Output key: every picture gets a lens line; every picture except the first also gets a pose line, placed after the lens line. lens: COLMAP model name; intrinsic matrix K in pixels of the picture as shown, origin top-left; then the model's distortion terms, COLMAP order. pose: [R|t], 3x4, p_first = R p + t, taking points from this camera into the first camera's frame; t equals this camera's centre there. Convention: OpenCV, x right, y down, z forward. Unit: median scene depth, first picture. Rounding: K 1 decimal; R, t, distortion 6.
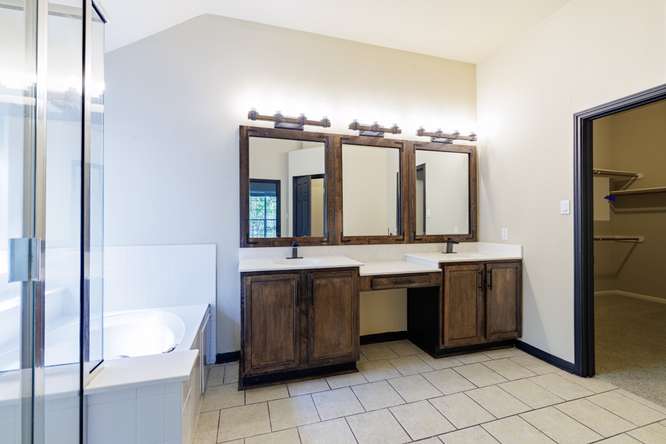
lens RADIAL K [[289.3, 0, 333.4], [0, 289.3, 222.4], [0, 0, 1]] dist [-0.003971, 0.000644]
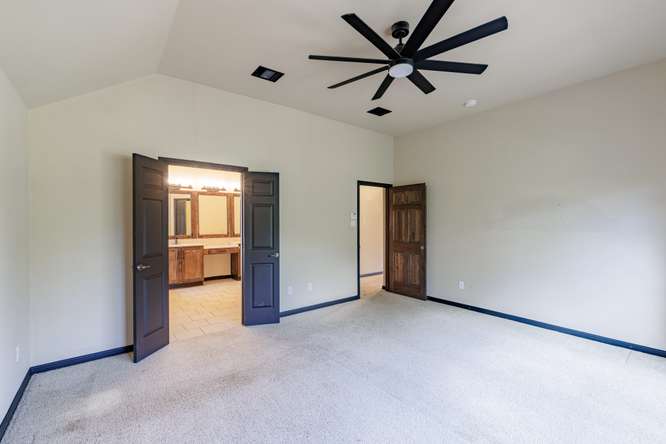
lens RADIAL K [[289.3, 0, 332.6], [0, 289.3, 226.6], [0, 0, 1]] dist [-0.003971, 0.000644]
pose [[0.931843, -0.007215, 0.362790, 0.193467], [0.001738, 0.999880, 0.015421, -0.052524], [-0.362858, -0.013740, 0.931743, -1.596512]]
